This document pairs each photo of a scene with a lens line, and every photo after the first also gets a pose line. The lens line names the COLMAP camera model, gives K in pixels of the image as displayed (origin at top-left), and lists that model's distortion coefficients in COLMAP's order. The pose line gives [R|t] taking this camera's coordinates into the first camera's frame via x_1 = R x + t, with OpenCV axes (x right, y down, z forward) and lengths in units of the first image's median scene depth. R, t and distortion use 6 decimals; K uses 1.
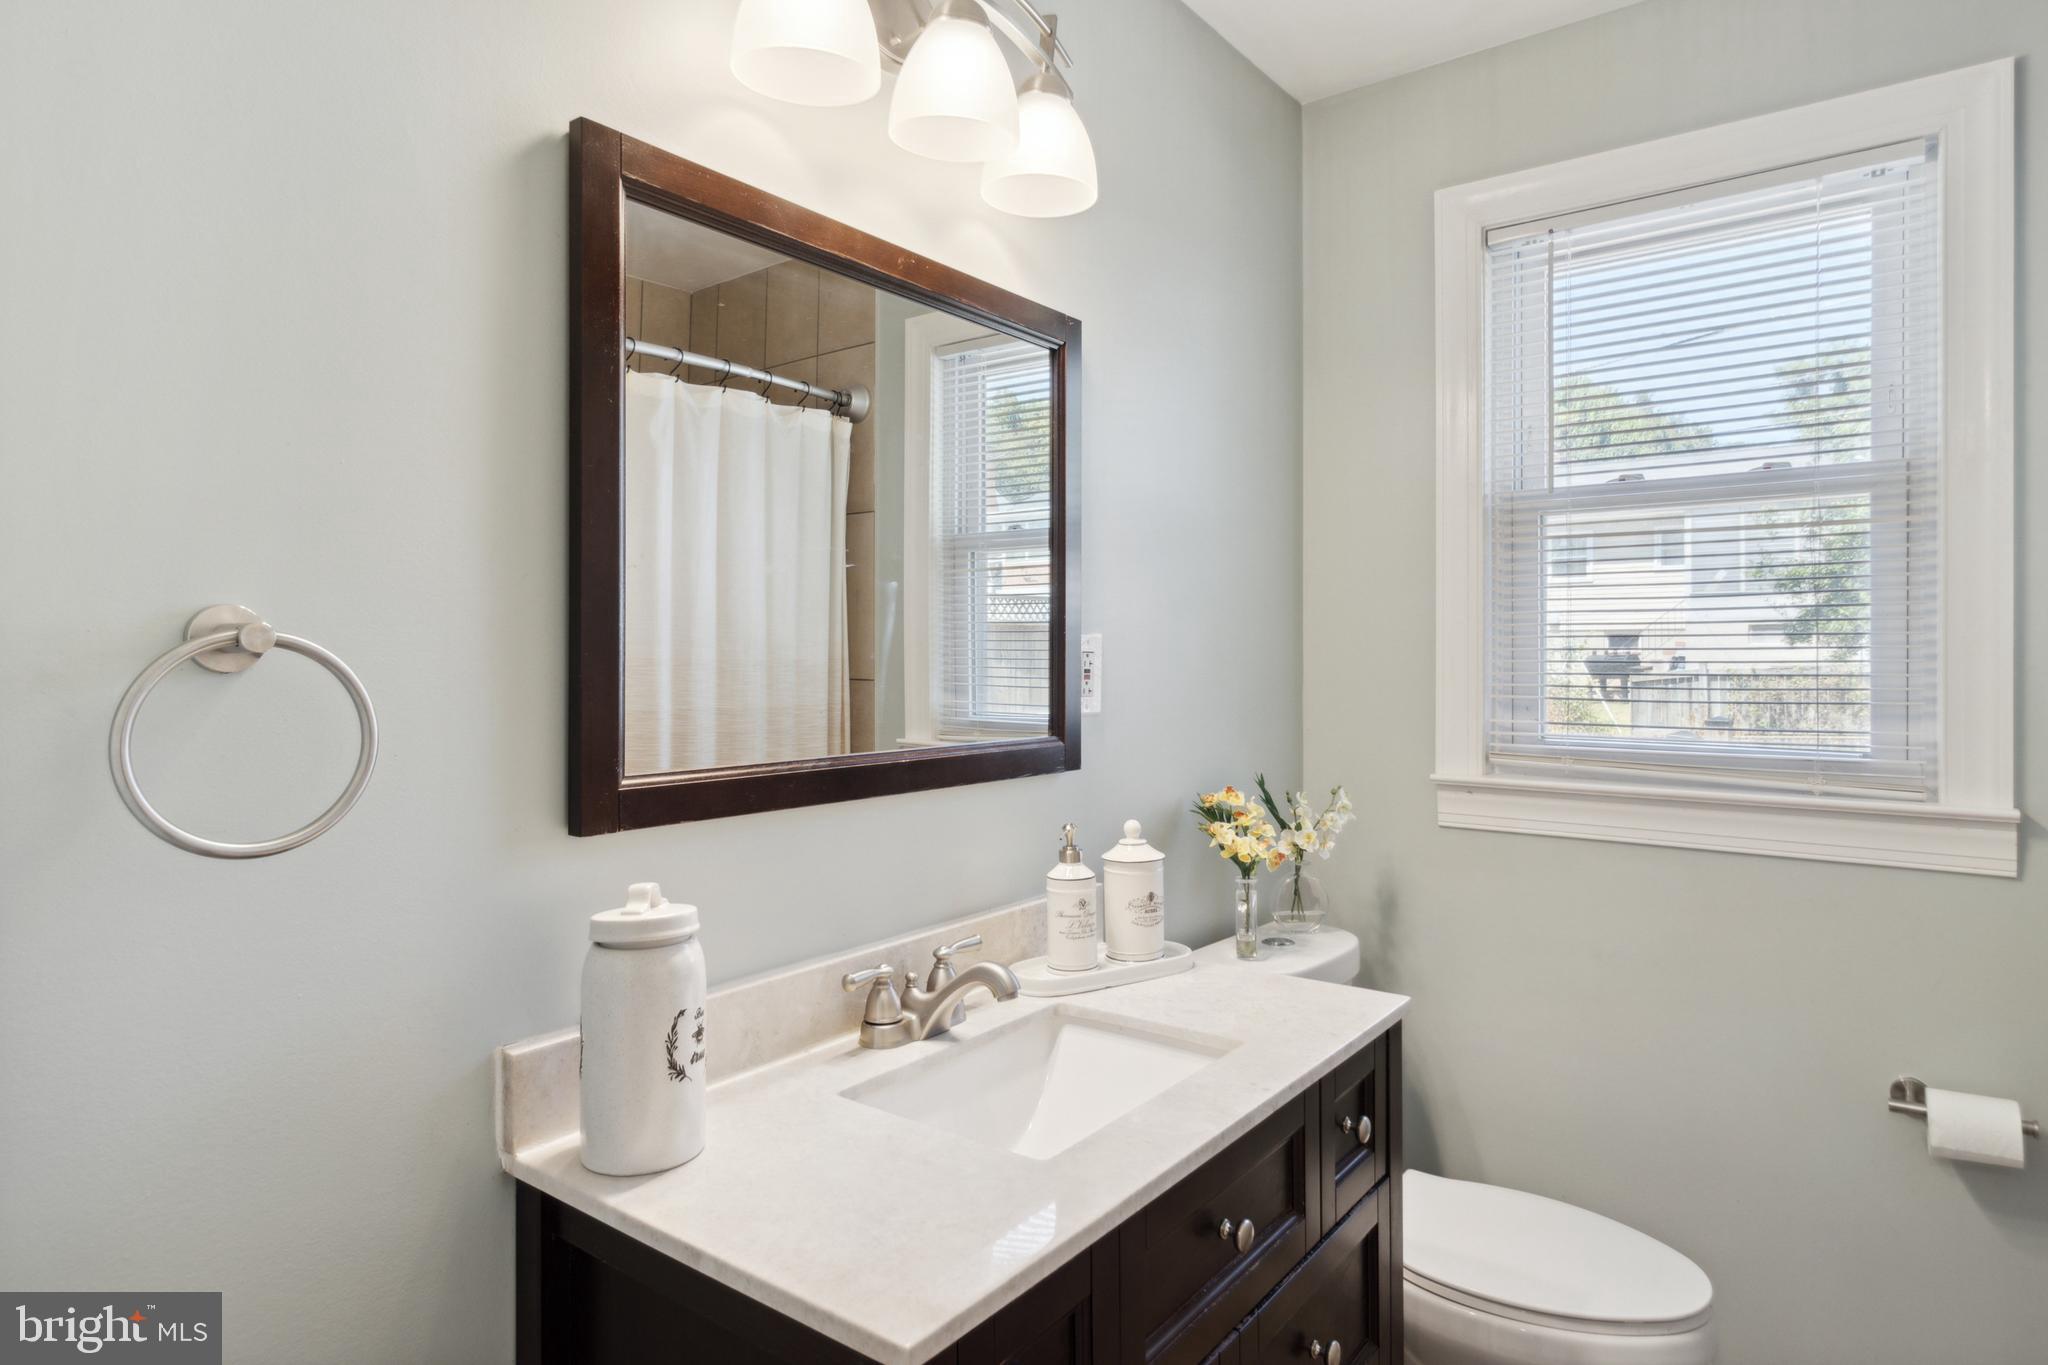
lens RADIAL K [[1164.5, 0, 1026.9], [0, 1164.5, 646.2], [0, 0, 1]] dist [0.005060, 0.001433]
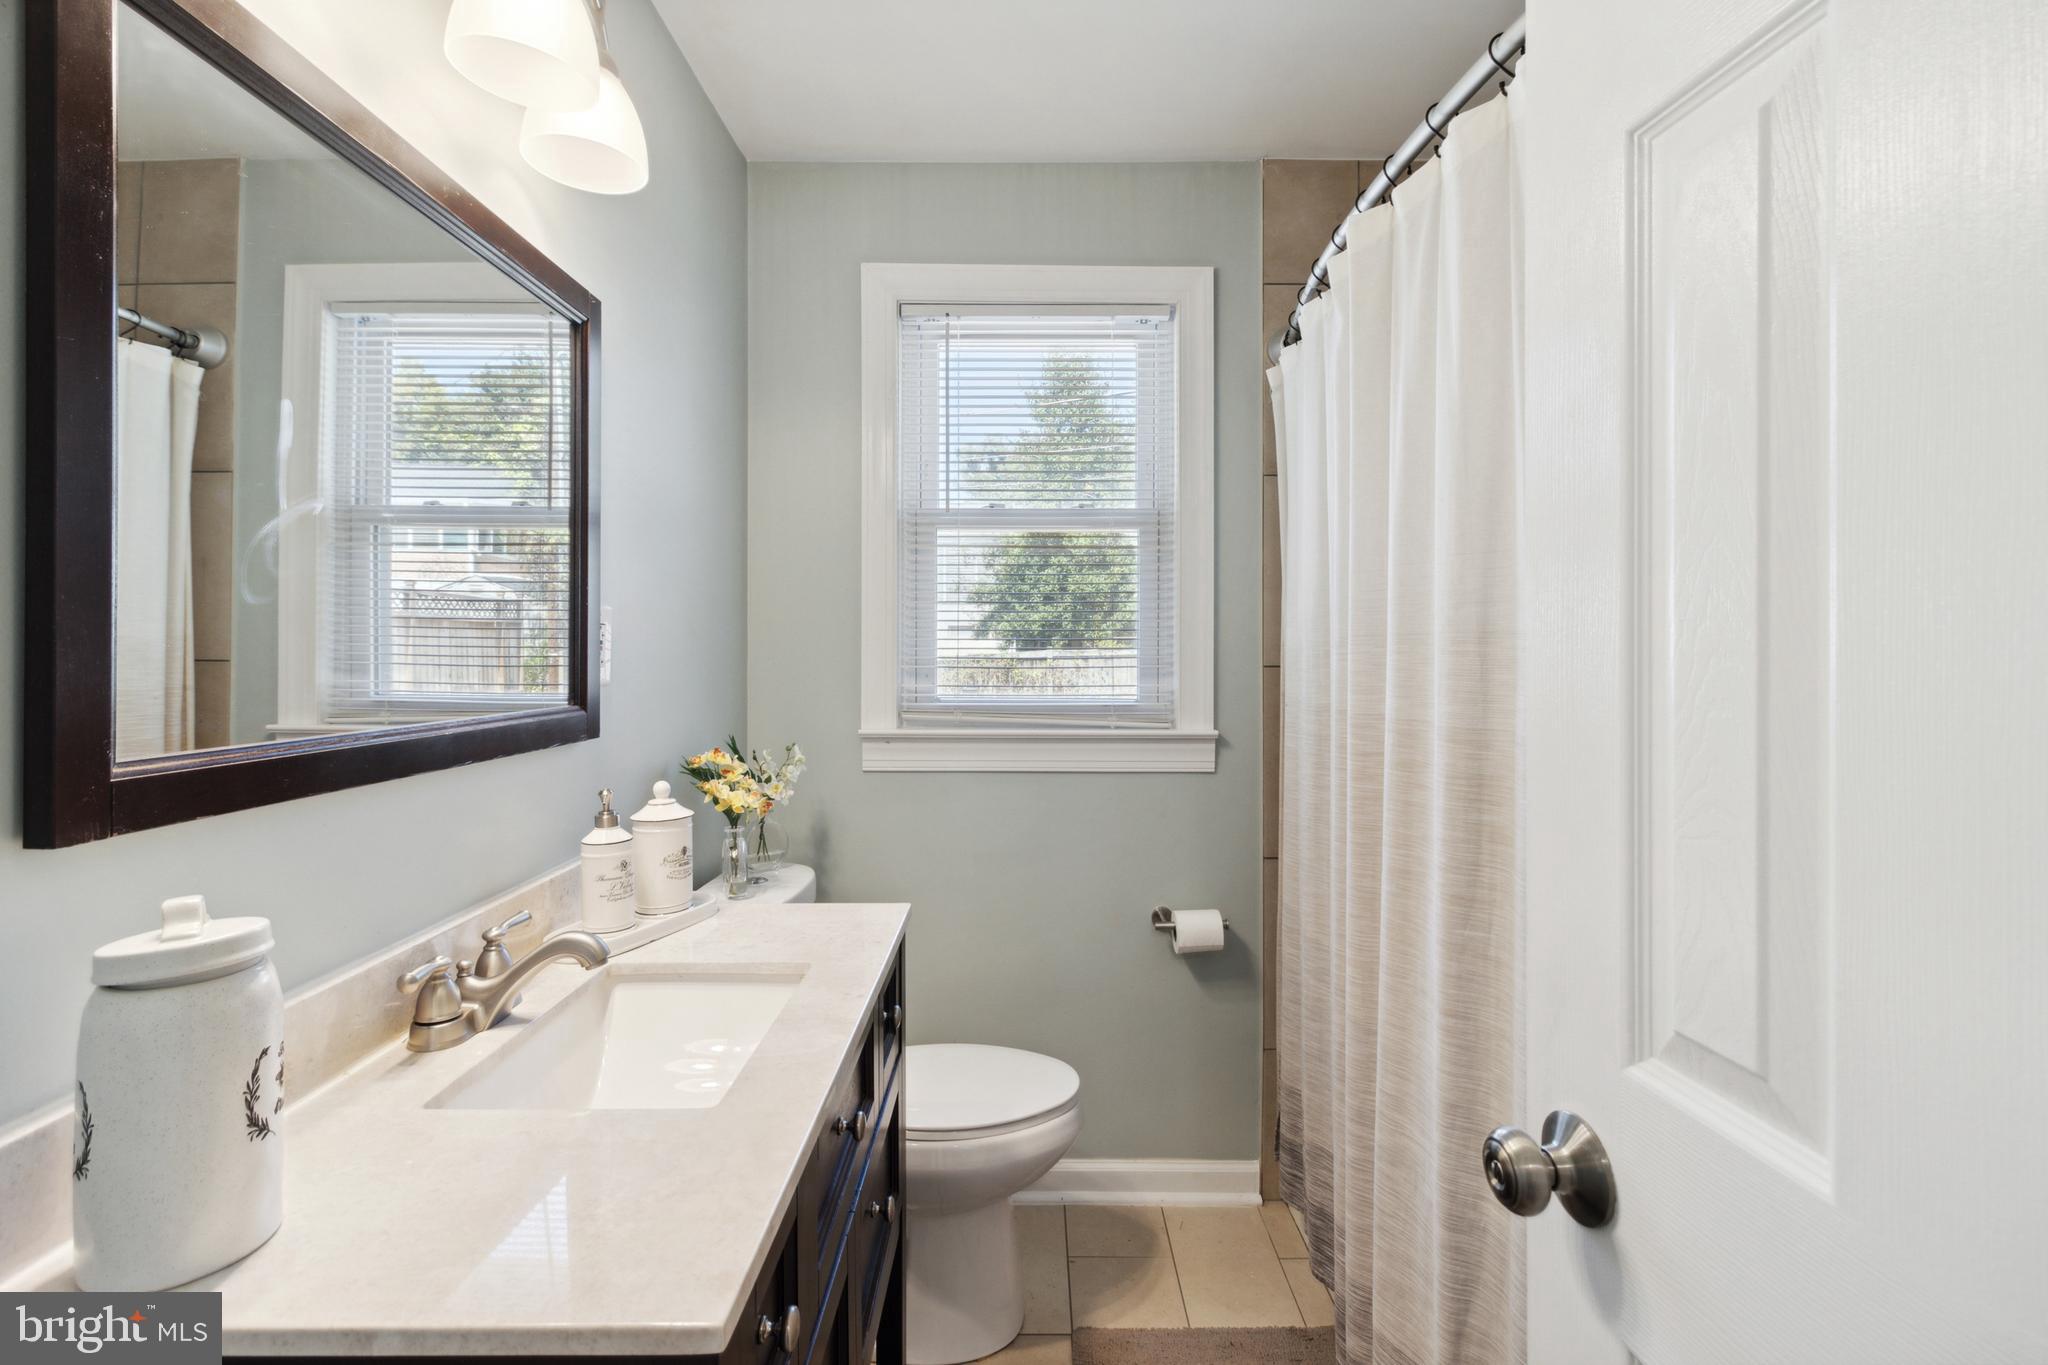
lens RADIAL K [[956.4, 0, 1026.5], [0, 956.4, 635.8], [0, 0, 1]] dist [0.001093, 0.000682]
pose [[0.798424, 0.009217, 0.602025, -0.169623], [-0.007095, 0.999957, -0.005900, 0.019269], [-0.602053, 0.000439, 0.798456, 0.102449]]
